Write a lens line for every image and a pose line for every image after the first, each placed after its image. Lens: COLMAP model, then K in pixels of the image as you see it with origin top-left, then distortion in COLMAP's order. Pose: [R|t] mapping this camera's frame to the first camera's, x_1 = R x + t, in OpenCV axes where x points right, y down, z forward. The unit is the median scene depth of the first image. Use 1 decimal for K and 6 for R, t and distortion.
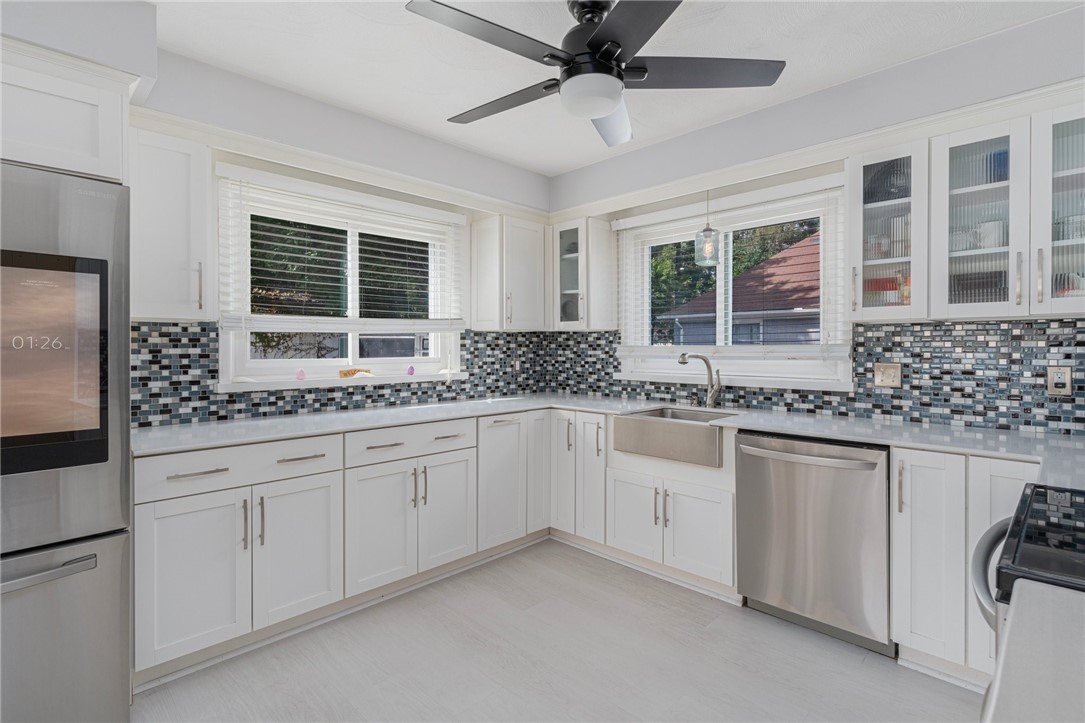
lens RADIAL K [[524.7, 0, 539.5], [0, 524.7, 349.3], [0, 0, 1]] dist [0.001857, 0.000190]
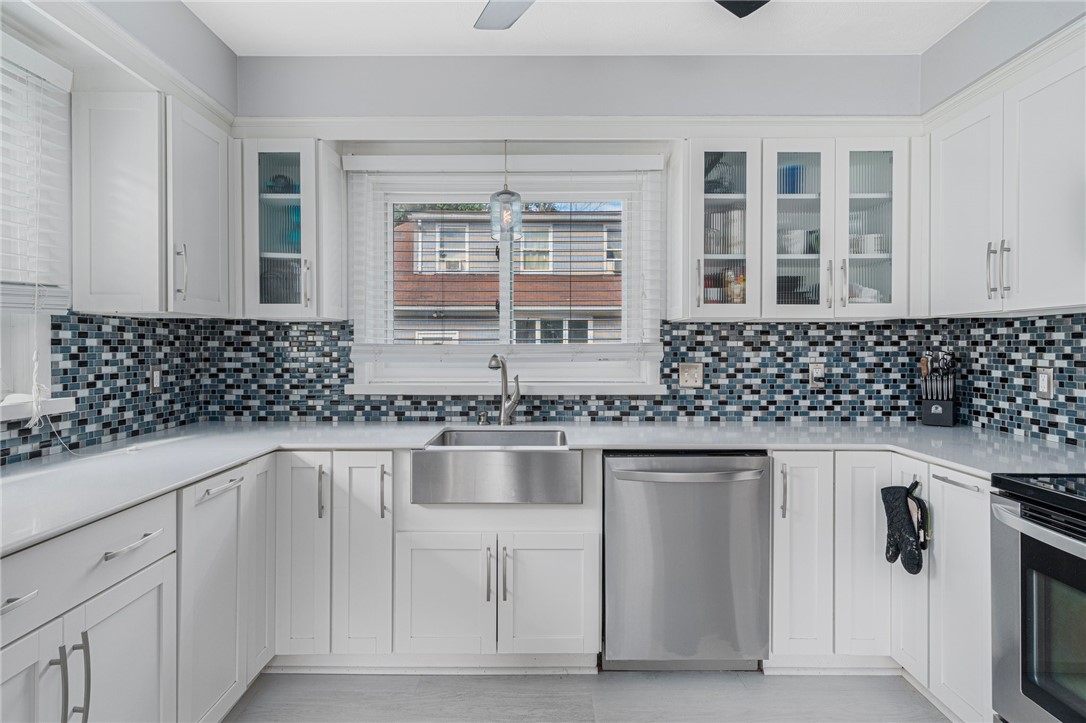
lens RADIAL K [[589.4, 0, 544.3], [0, 589.4, 350.3], [0, 0, 1]] dist [0.002279, 0.000281]
pose [[0.703968, -0.002524, 0.710228, -0.256245], [0.001947, 0.999997, 0.001623, 0.000755], [-0.710229, 0.000240, 0.703970, 0.363461]]
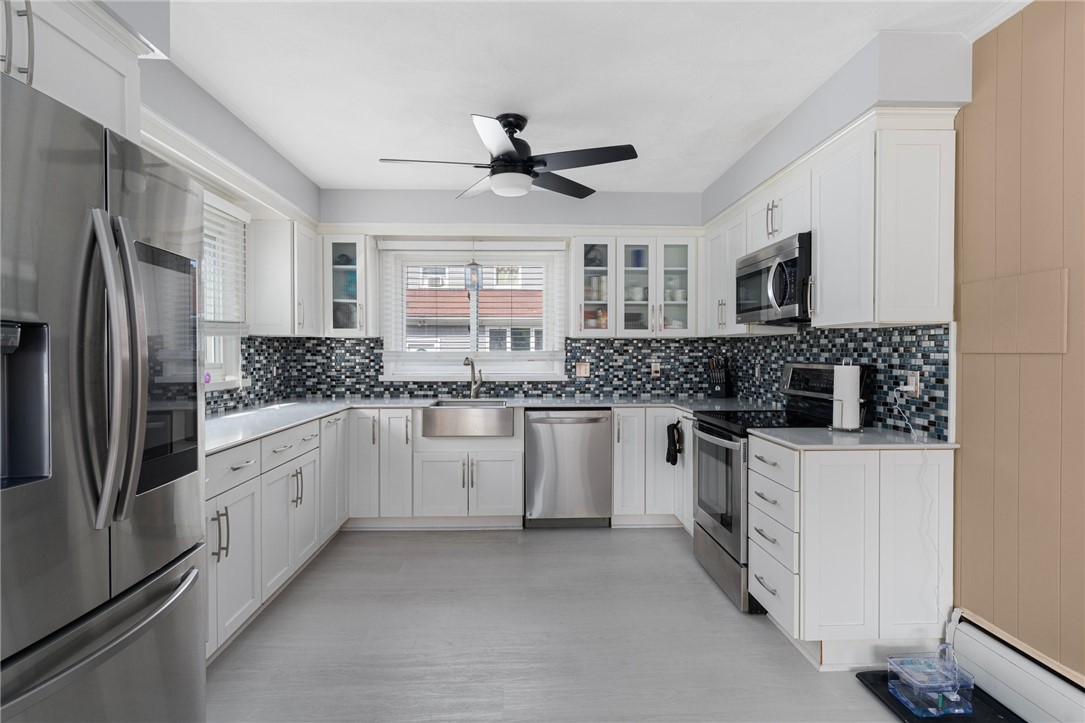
lens RADIAL K [[562.1, 0, 542.5], [0, 562.1, 361.5], [0, 0, 1]] dist [-0.005239, -0.000177]
pose [[0.674458, -0.009559, 0.738251, -0.623235], [0.002322, 0.999939, 0.010826, 0.003400], [-0.738309, -0.005588, 0.674439, -0.085975]]
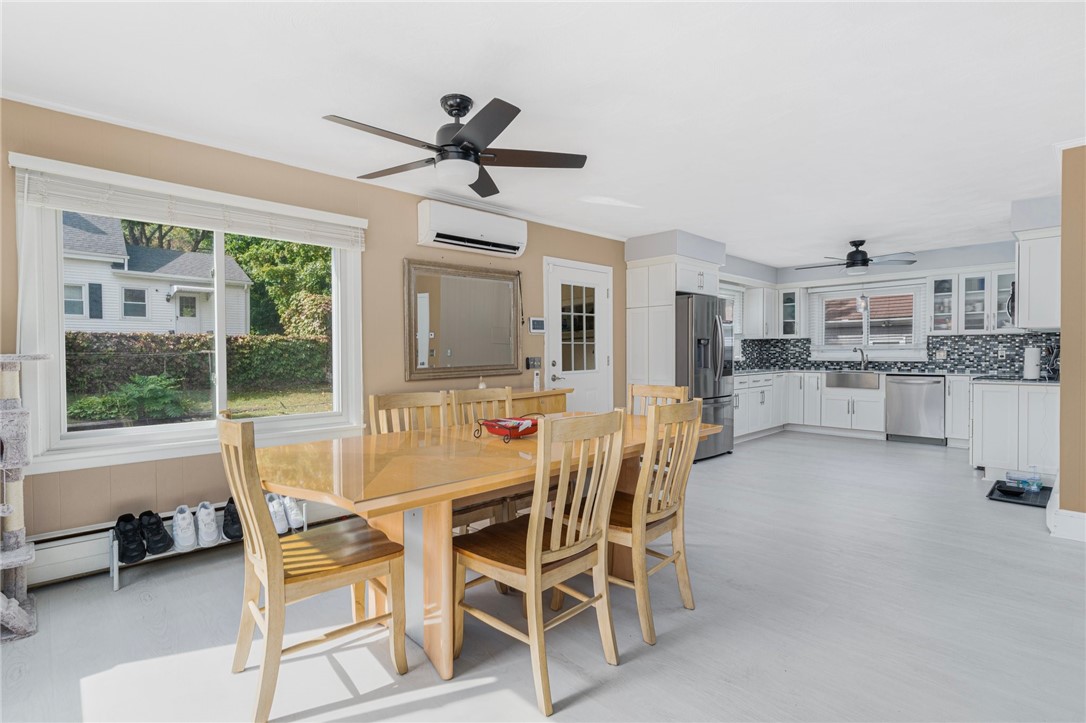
lens RADIAL K [[527.5, 0, 530.2], [0, 527.5, 362.2], [0, 0, 1]] dist [0.001431, 0.000355]
pose [[0.999596, -0.002395, -0.028318, -1.165840], [0.002770, 0.999909, 0.013201, 0.038803], [0.028284, -0.013274, 0.999512, -1.505676]]
